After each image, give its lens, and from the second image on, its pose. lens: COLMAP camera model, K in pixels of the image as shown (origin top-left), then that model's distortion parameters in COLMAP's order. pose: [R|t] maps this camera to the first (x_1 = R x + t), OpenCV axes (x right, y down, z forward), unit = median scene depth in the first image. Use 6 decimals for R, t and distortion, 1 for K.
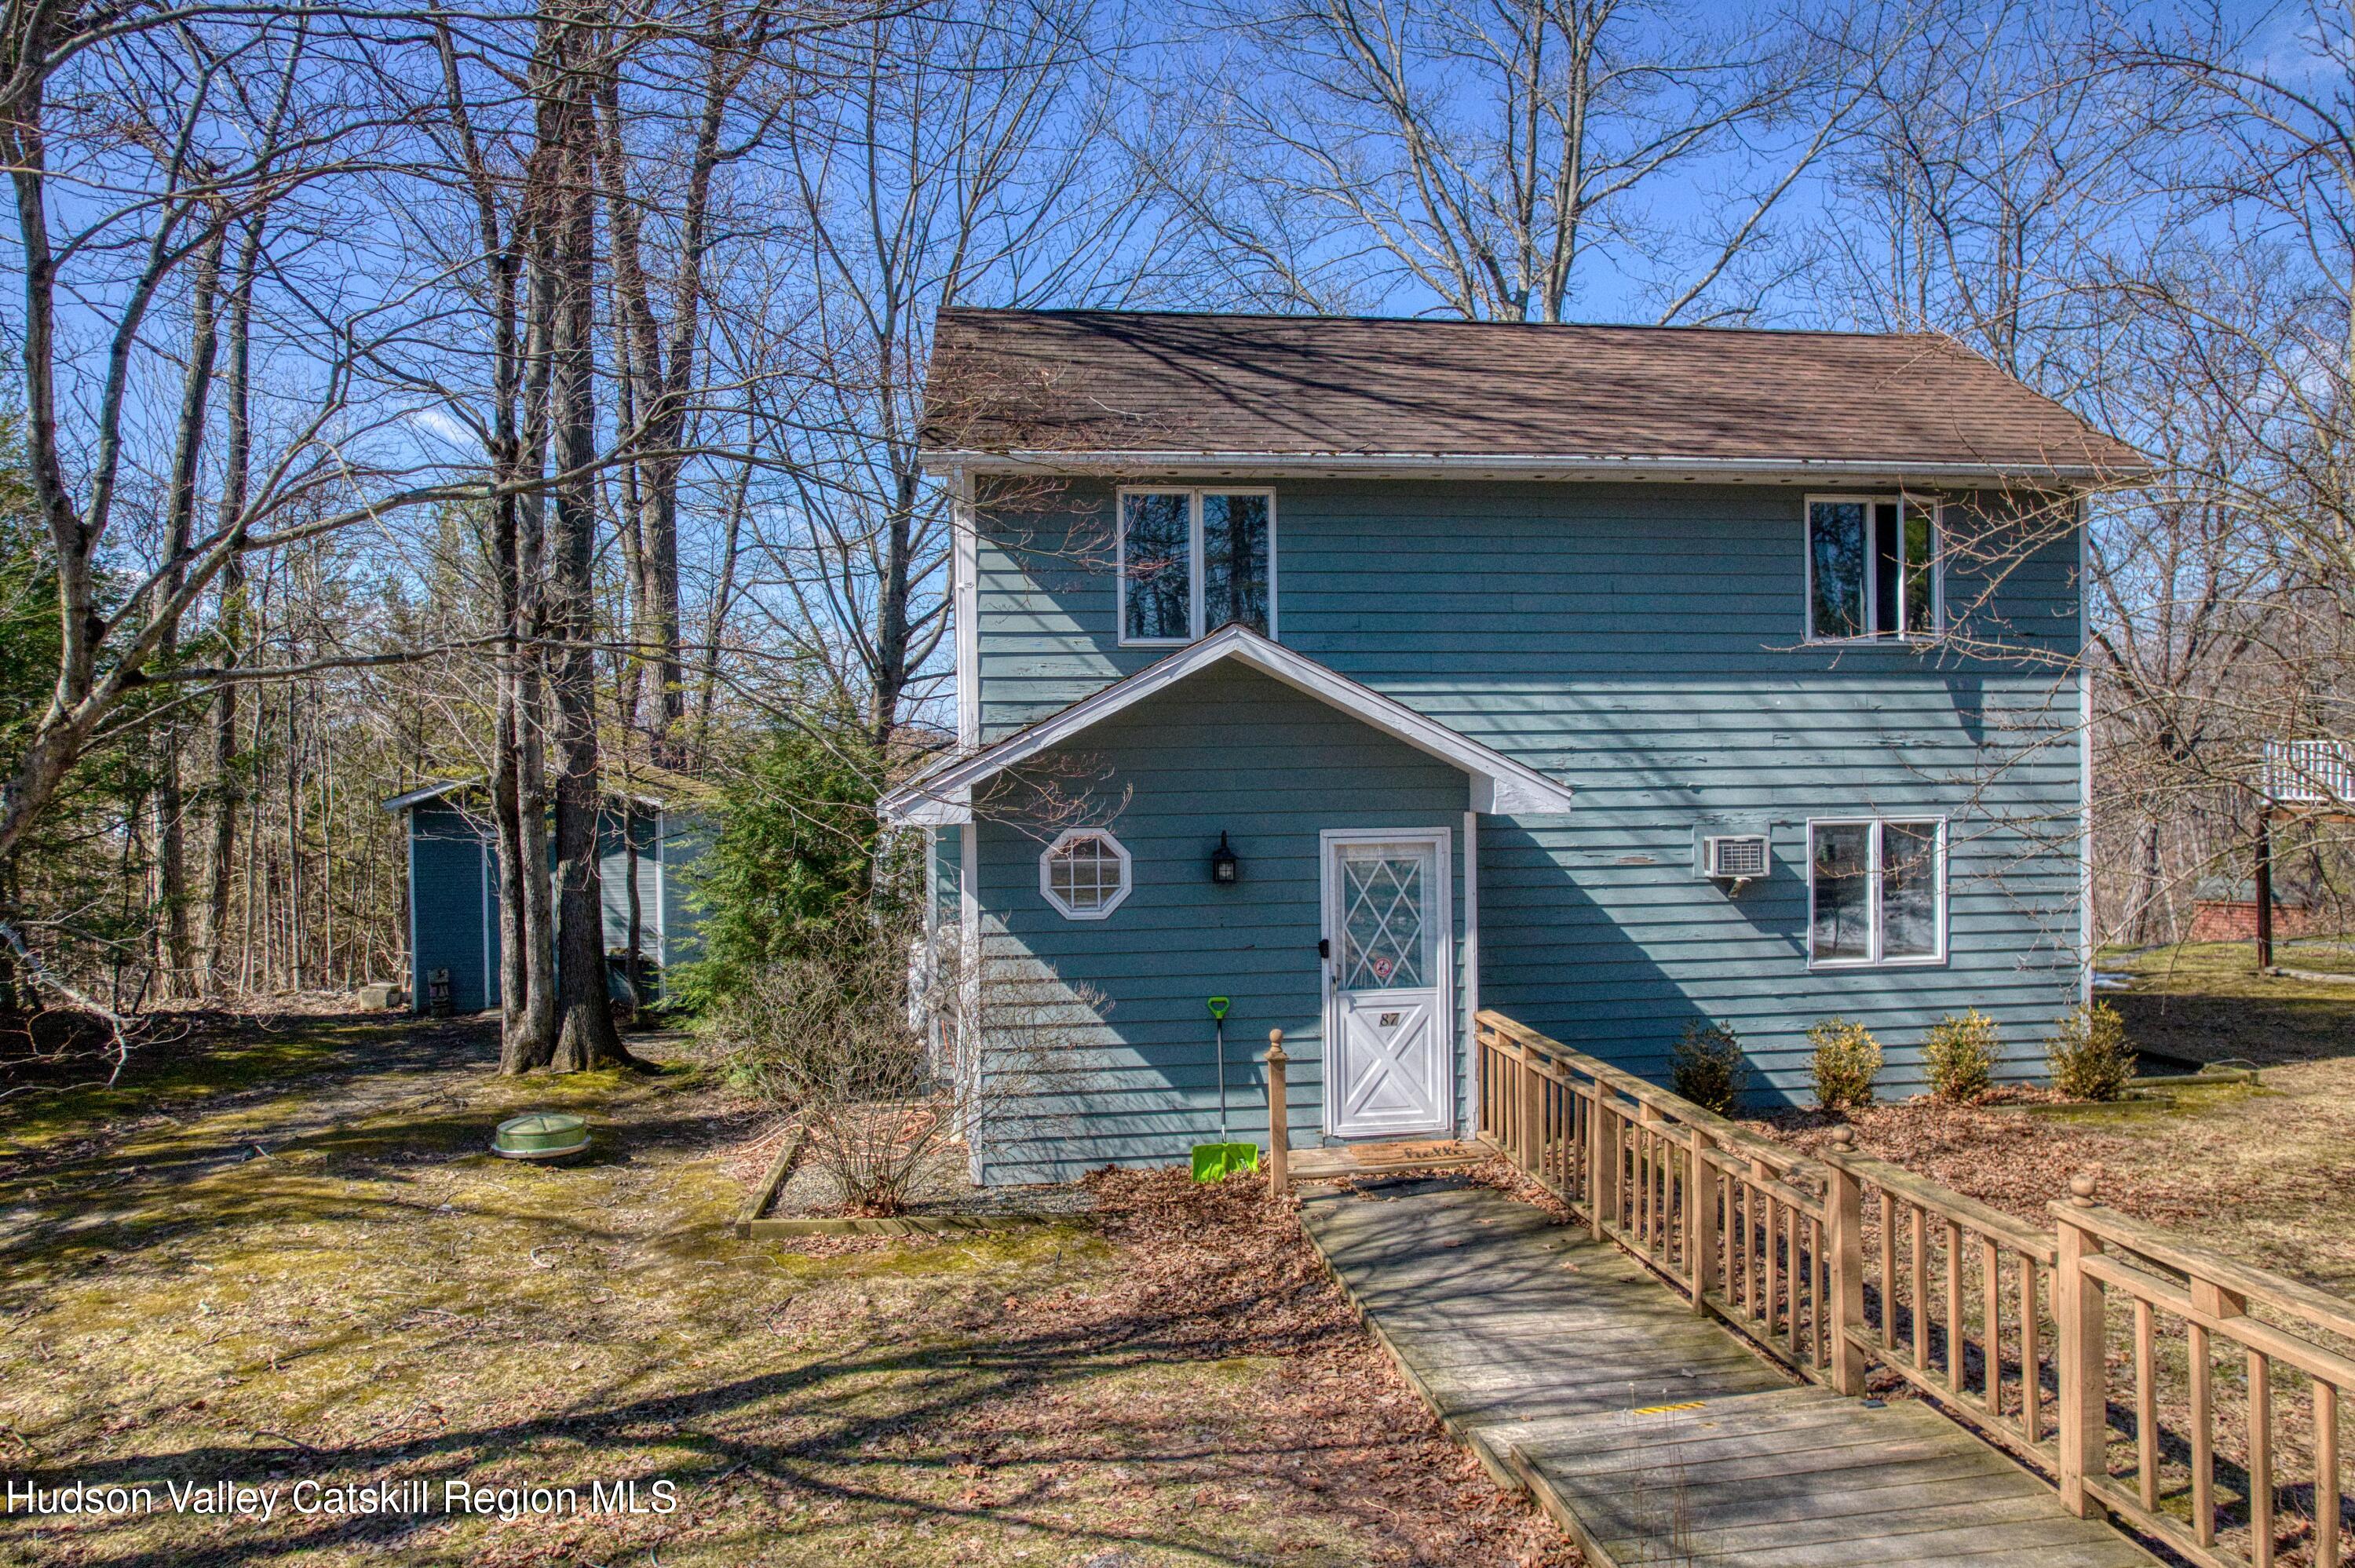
lens RADIAL K [[1483.9, 0, 1177.5], [0, 1483.9, 784.0], [0, 0, 1]] dist [-0.070110, 0.057680]
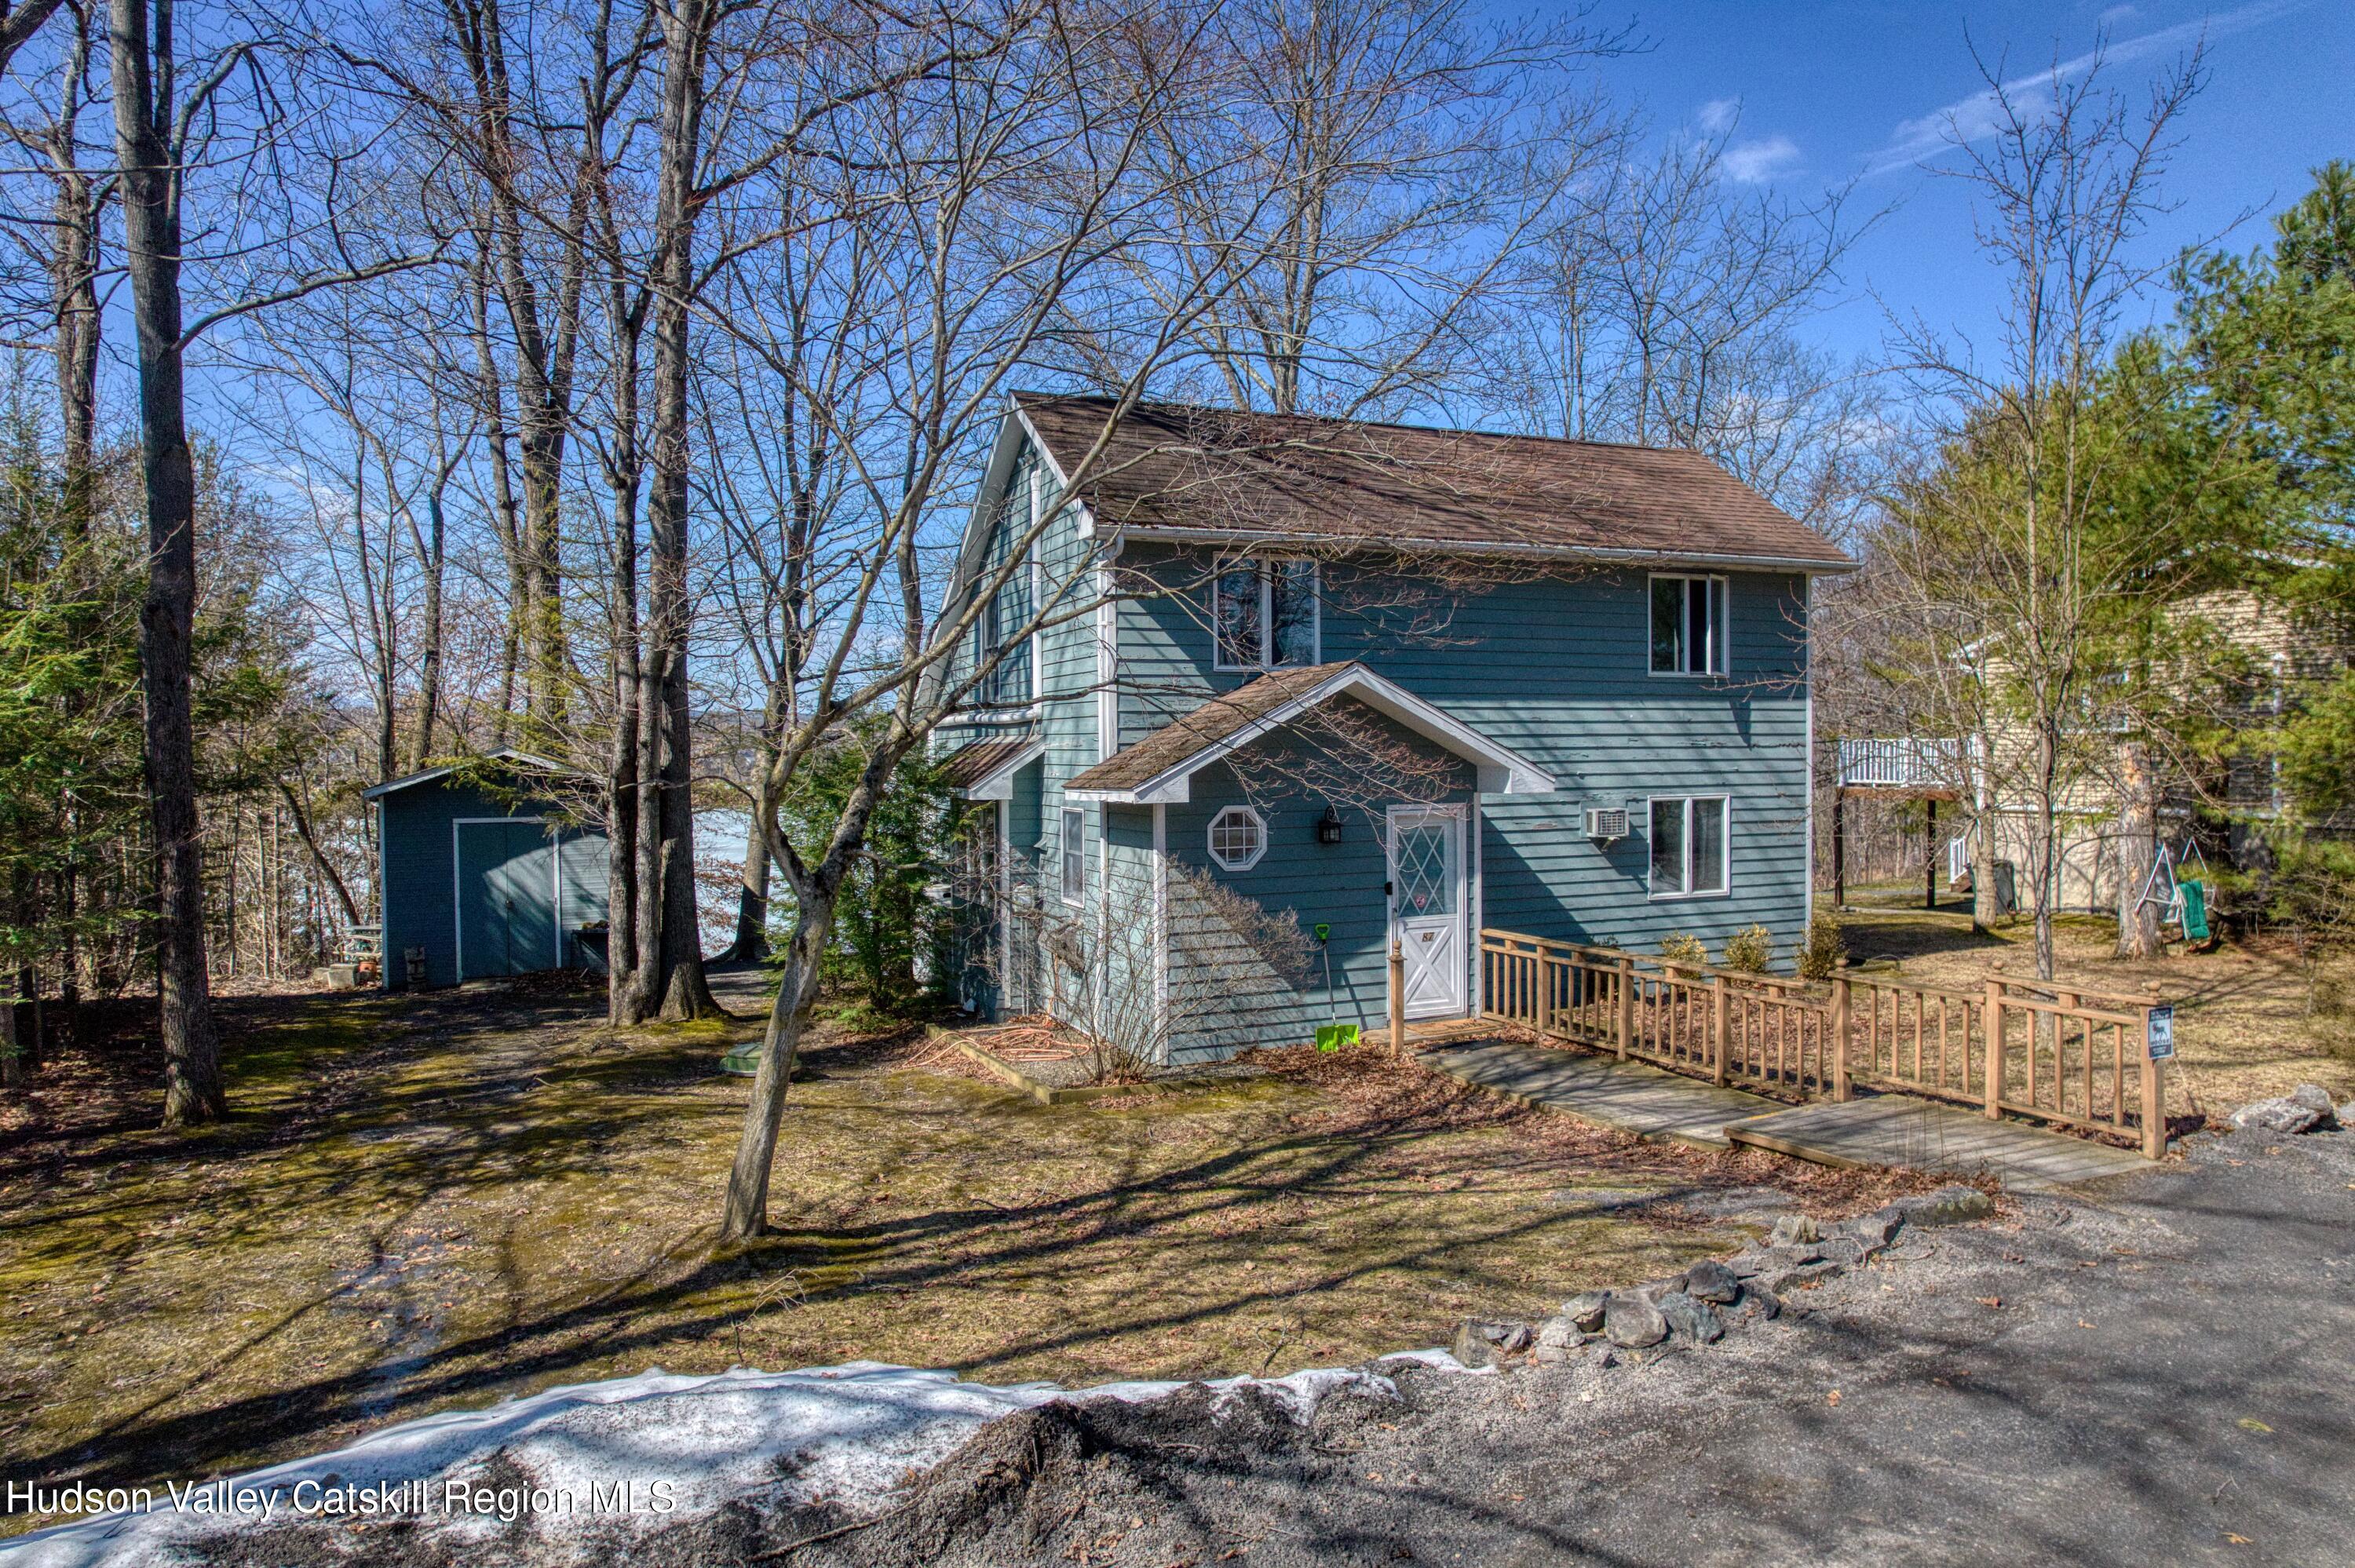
lens RADIAL K [[1474.5, 0, 1177.5], [0, 1474.5, 784.0], [0, 0, 1]] dist [-0.038510, -0.000447]
pose [[0.962005, -0.003436, 0.273010, -0.480012], [0.000507, 0.999942, 0.010798, -0.005147], [-0.273031, -0.010250, 0.961951, -0.309724]]
